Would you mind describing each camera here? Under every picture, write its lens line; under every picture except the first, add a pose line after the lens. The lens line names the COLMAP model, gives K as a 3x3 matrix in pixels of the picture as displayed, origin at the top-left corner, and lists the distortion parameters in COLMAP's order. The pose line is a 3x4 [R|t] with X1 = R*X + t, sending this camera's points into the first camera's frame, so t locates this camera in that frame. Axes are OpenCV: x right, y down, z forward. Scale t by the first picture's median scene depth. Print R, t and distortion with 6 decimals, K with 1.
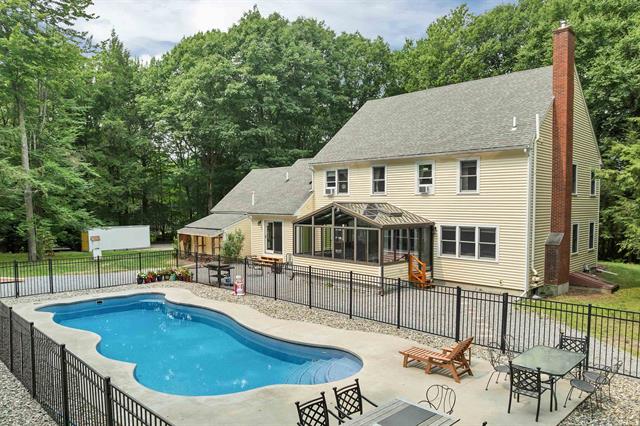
lens RADIAL K [[462.6, 0, 320.7], [0, 462.6, 227.9], [0, 0, 1]] dist [-0.037572, -0.006402]
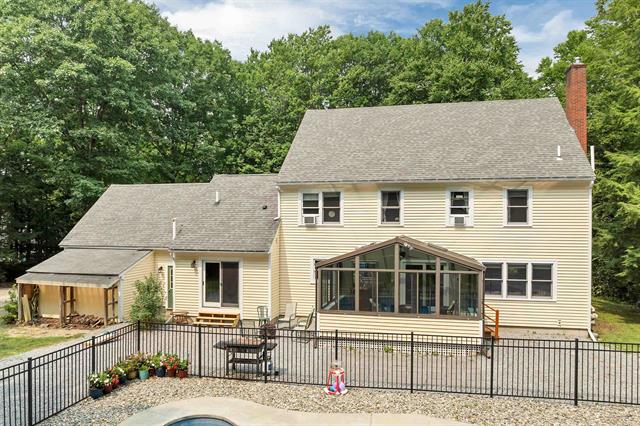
lens RADIAL K [[462.6, 0, 320.7], [0, 462.6, 227.9], [0, 0, 1]] dist [-0.037572, -0.006402]
pose [[0.846492, -0.000517, 0.532401, -0.438043], [0.026192, 0.998829, -0.040674, -0.040702], [-0.531757, 0.048375, 0.845515, 0.407278]]
